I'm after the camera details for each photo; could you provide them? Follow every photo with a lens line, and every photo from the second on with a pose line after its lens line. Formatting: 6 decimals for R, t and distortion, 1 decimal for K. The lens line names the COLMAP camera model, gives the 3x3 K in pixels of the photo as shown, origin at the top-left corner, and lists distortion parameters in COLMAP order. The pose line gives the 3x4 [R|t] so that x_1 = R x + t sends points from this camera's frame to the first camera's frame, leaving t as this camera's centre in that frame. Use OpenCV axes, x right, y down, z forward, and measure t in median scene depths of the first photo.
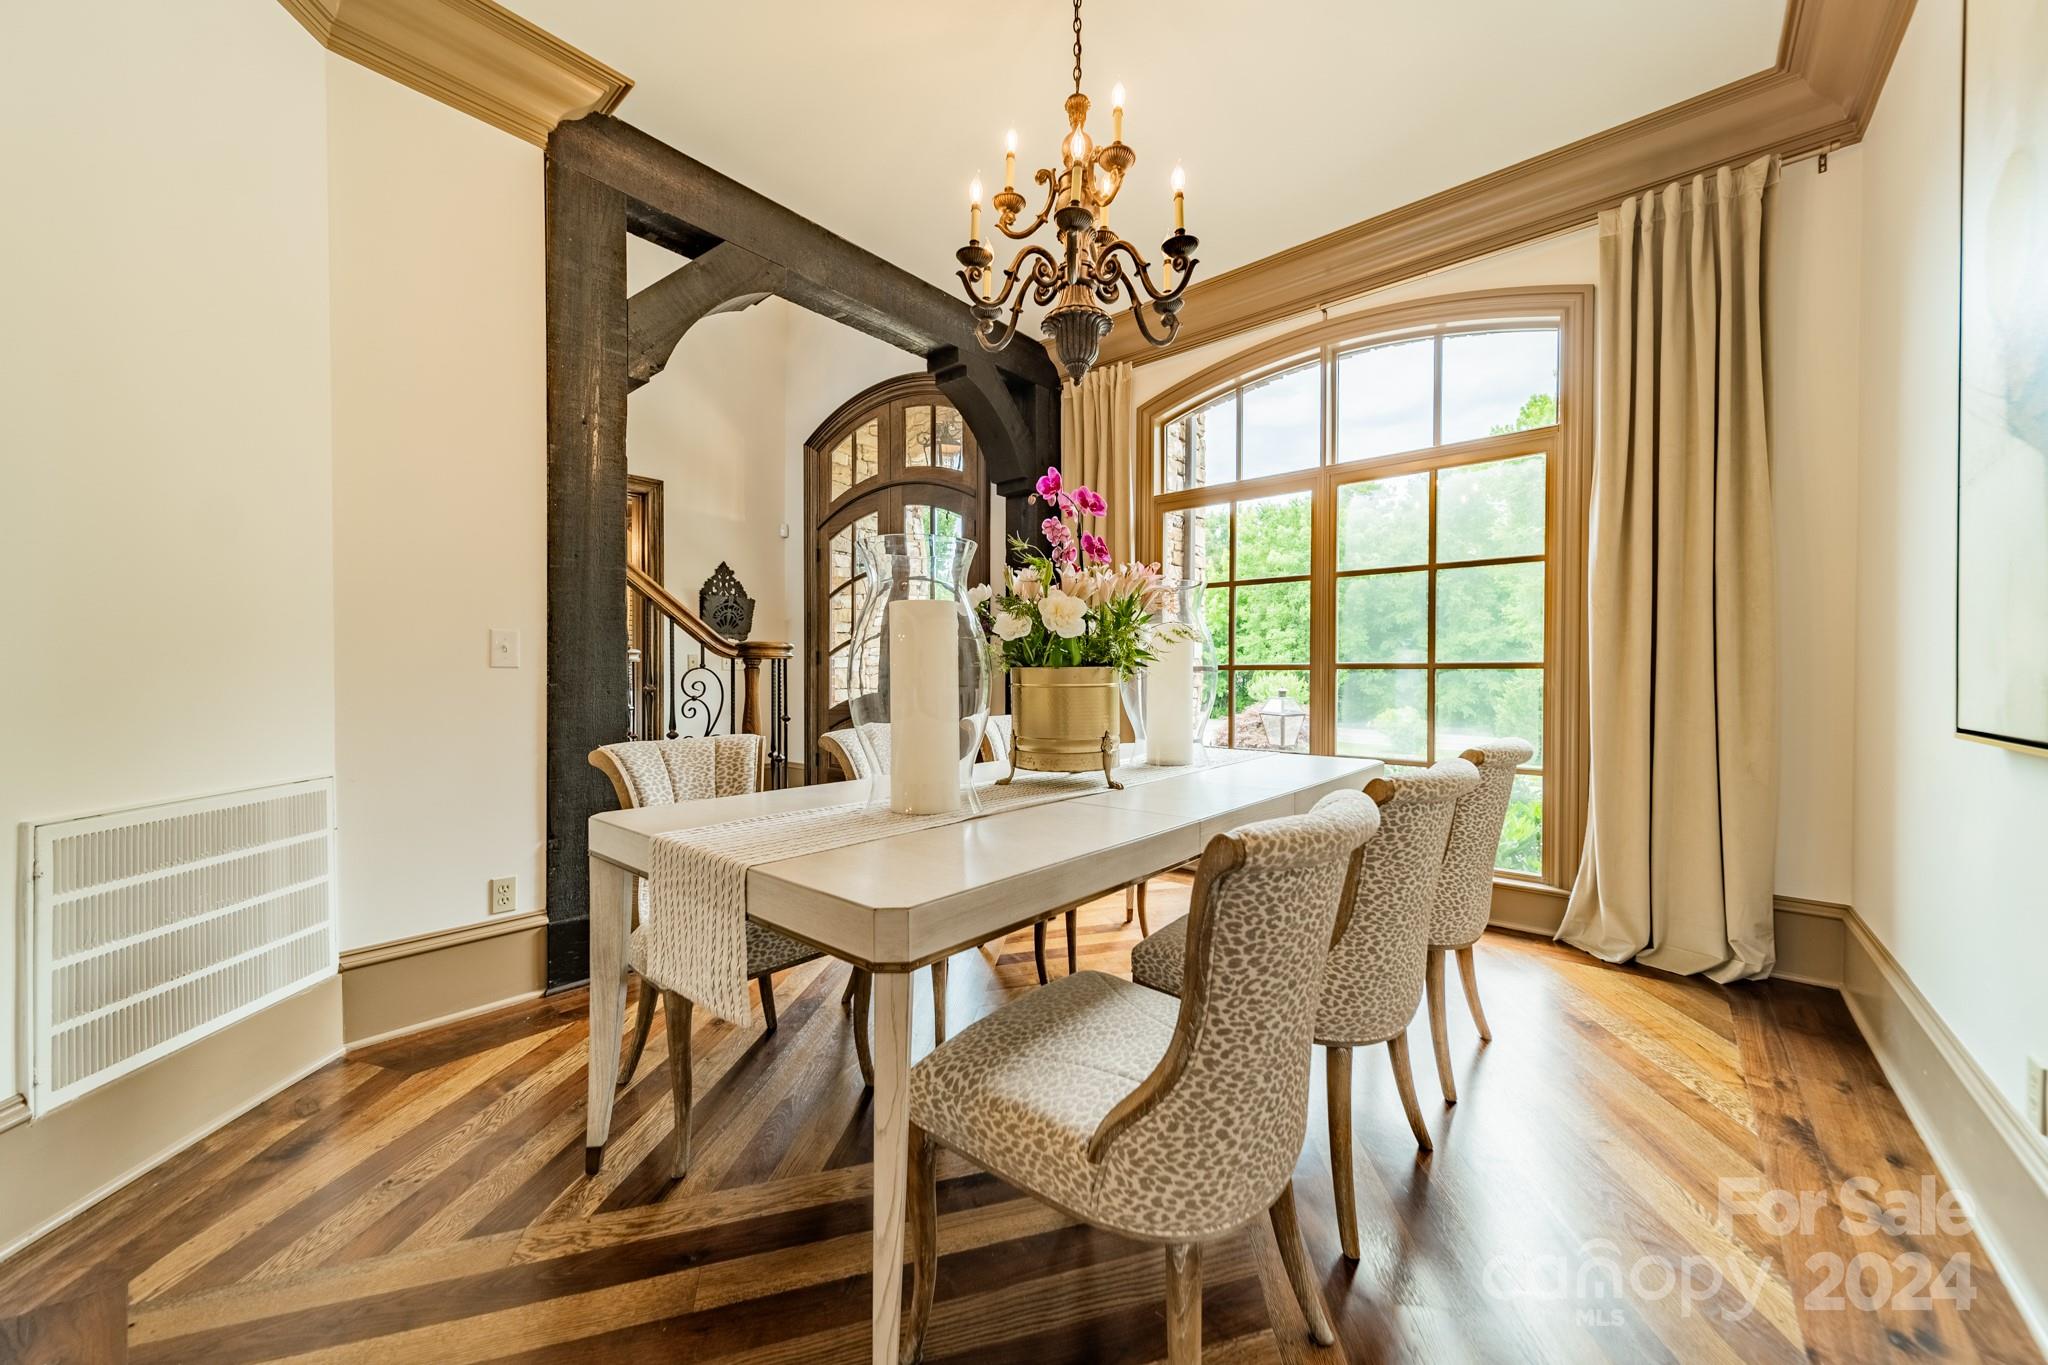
lens RADIAL K [[740.1, 0, 1028.5], [0, 740.1, 676.2], [0, 0, 1]] dist [0.006737, -0.000246]
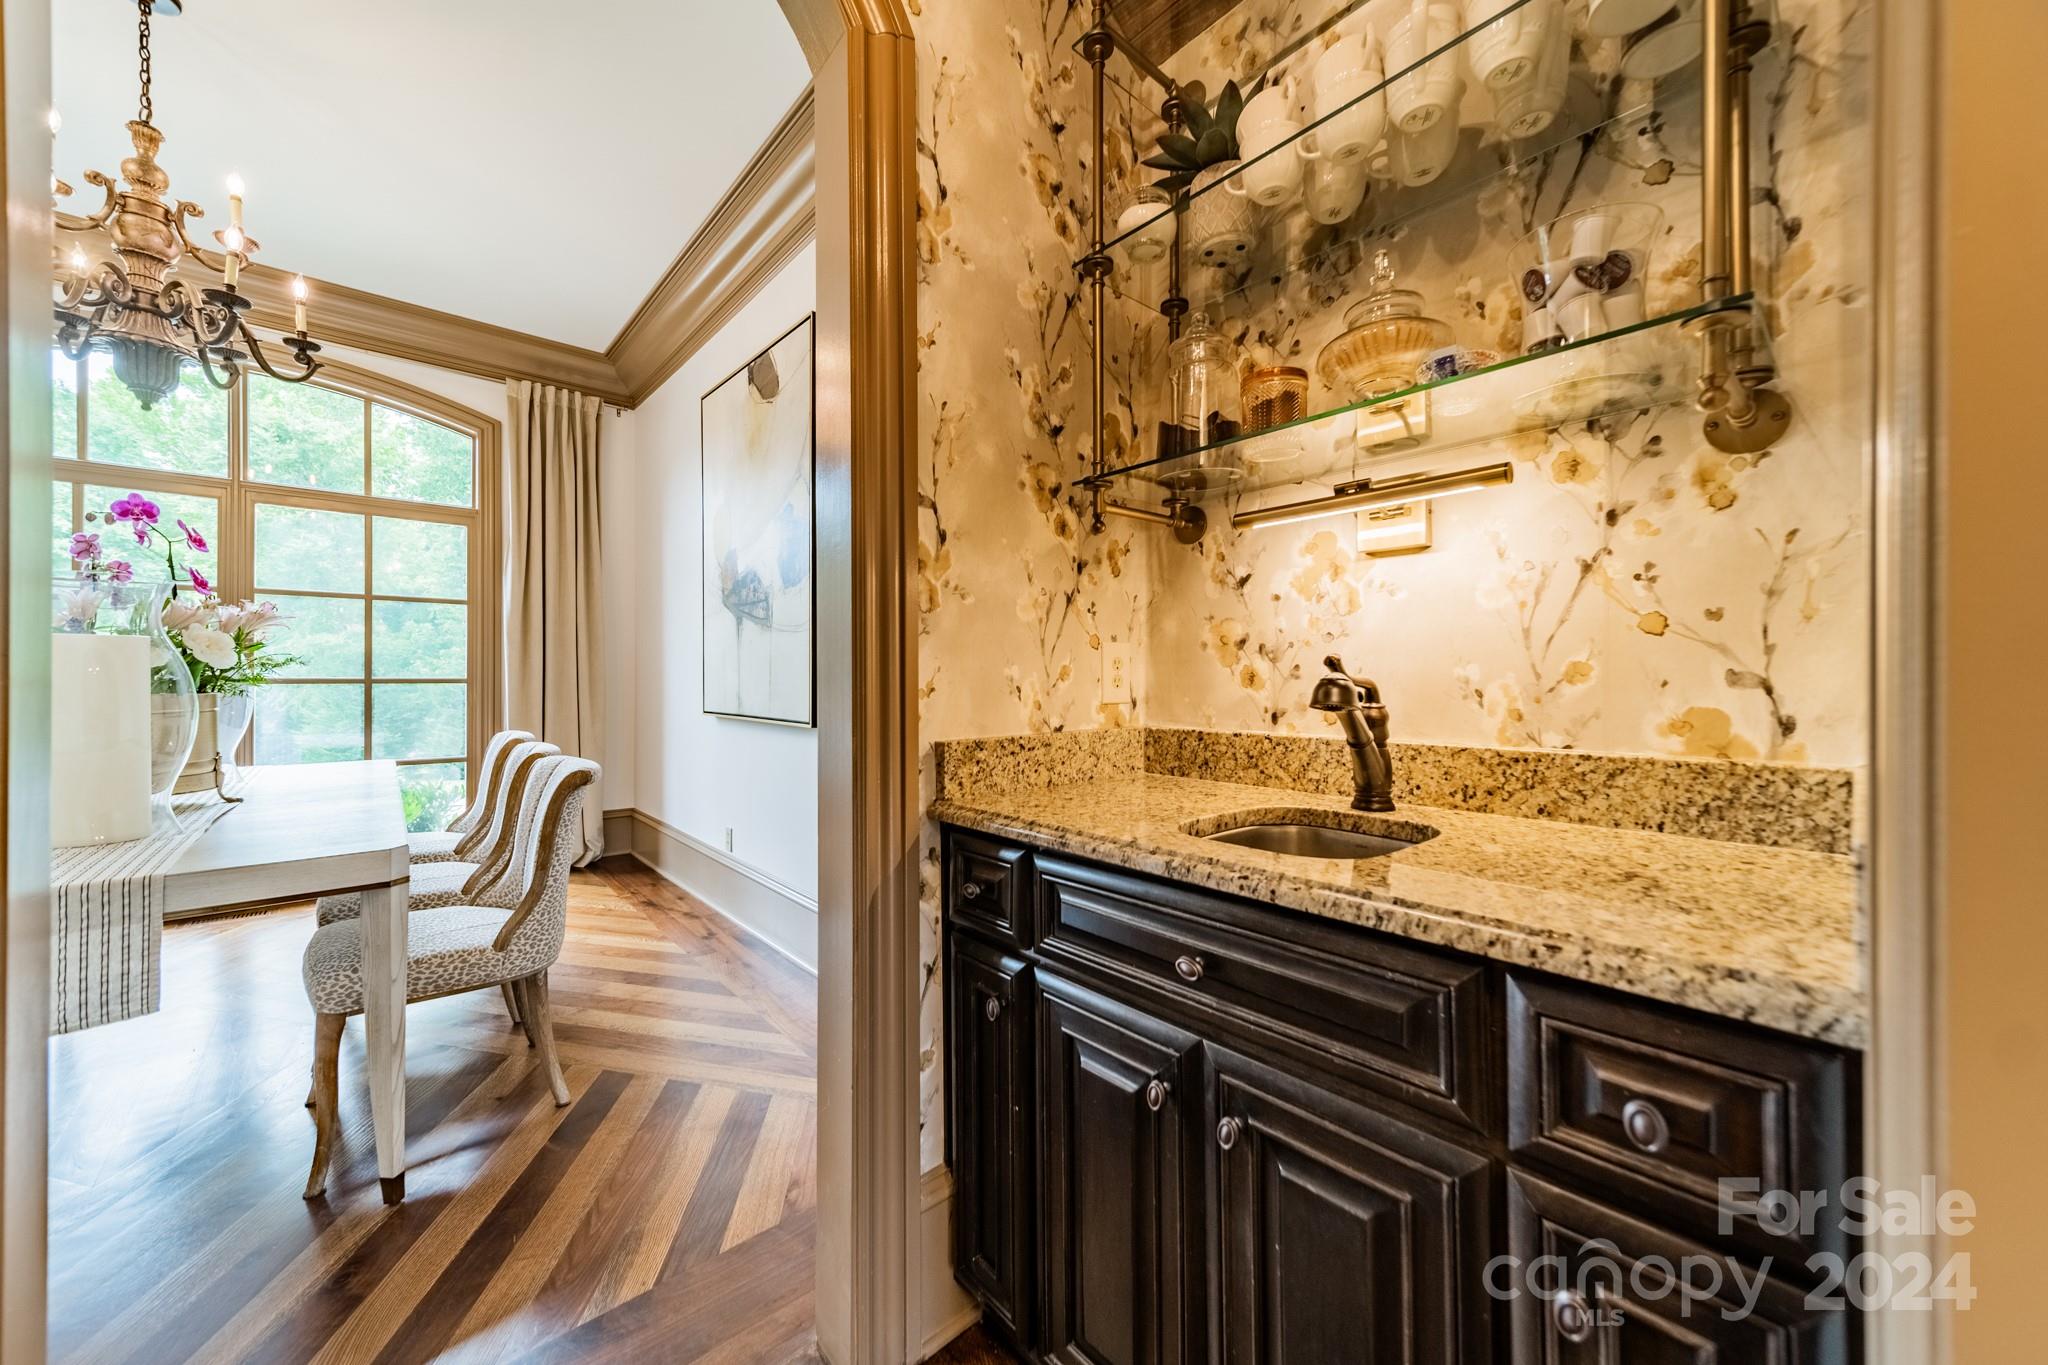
lens RADIAL K [[740.1, 0, 1028.5], [0, 740.1, 676.2], [0, 0, 1]] dist [0.006737, -0.000246]
pose [[0.130093, -0.004179, 0.991493, -0.631175], [0.007449, 0.999967, 0.003237, -0.026272], [-0.991474, 0.006965, 0.130120, -0.242982]]
